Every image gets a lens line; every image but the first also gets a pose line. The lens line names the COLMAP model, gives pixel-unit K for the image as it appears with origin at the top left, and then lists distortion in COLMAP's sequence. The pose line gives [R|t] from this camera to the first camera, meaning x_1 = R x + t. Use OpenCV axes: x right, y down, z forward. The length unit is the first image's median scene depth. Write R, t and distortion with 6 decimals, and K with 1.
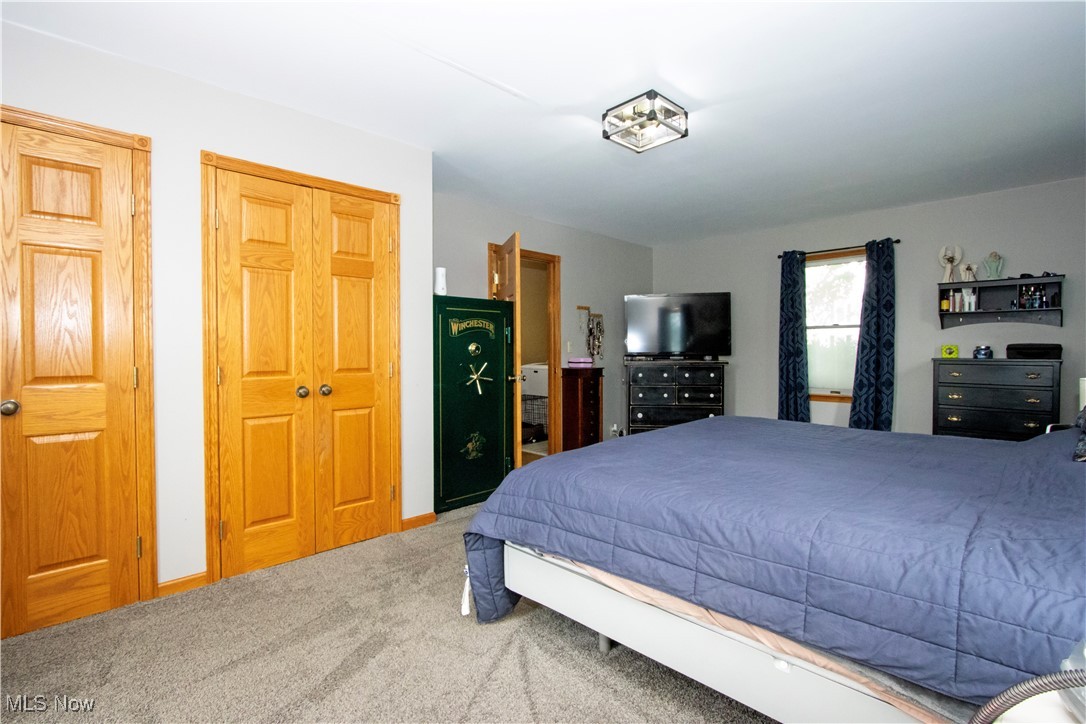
lens RADIAL K [[498.7, 0, 542.1], [0, 498.7, 356.1], [0, 0, 1]] dist [-0.018841, 0.003415]
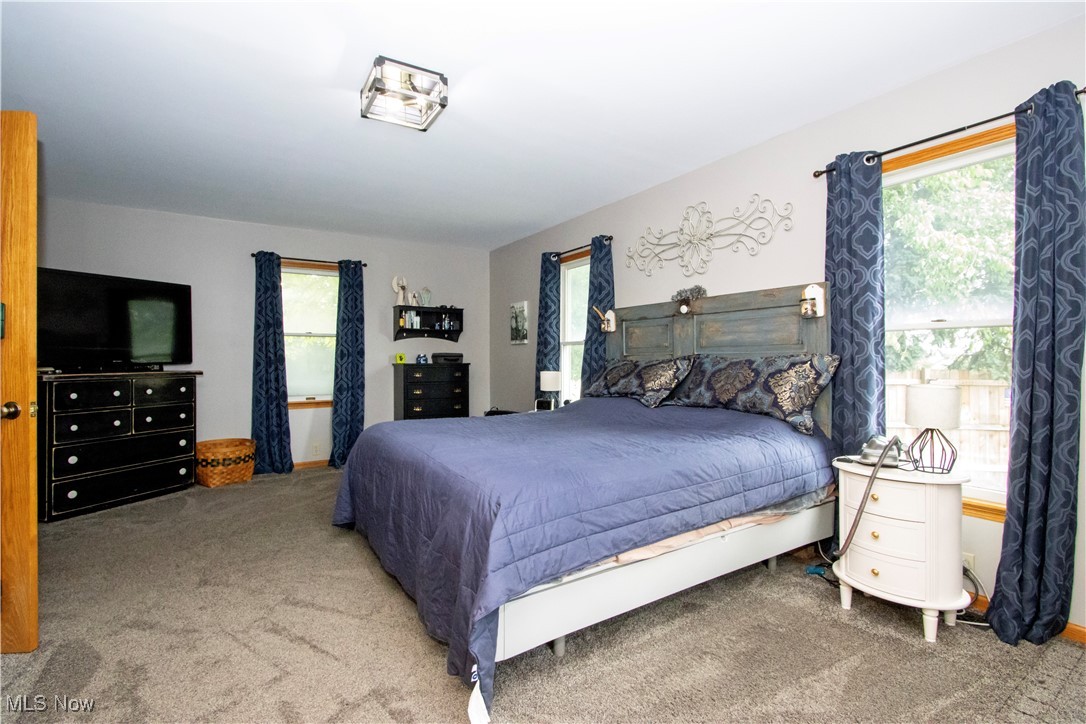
lens RADIAL K [[498.7, 0, 542.0], [0, 498.7, 367.2], [0, 0, 1]] dist [-0.018841, 0.003415]
pose [[0.209192, -0.015421, 0.977753, -0.378572], [0.016970, 0.999782, 0.012137, 0.003941], [-0.977727, 0.014053, 0.209408, 0.365831]]
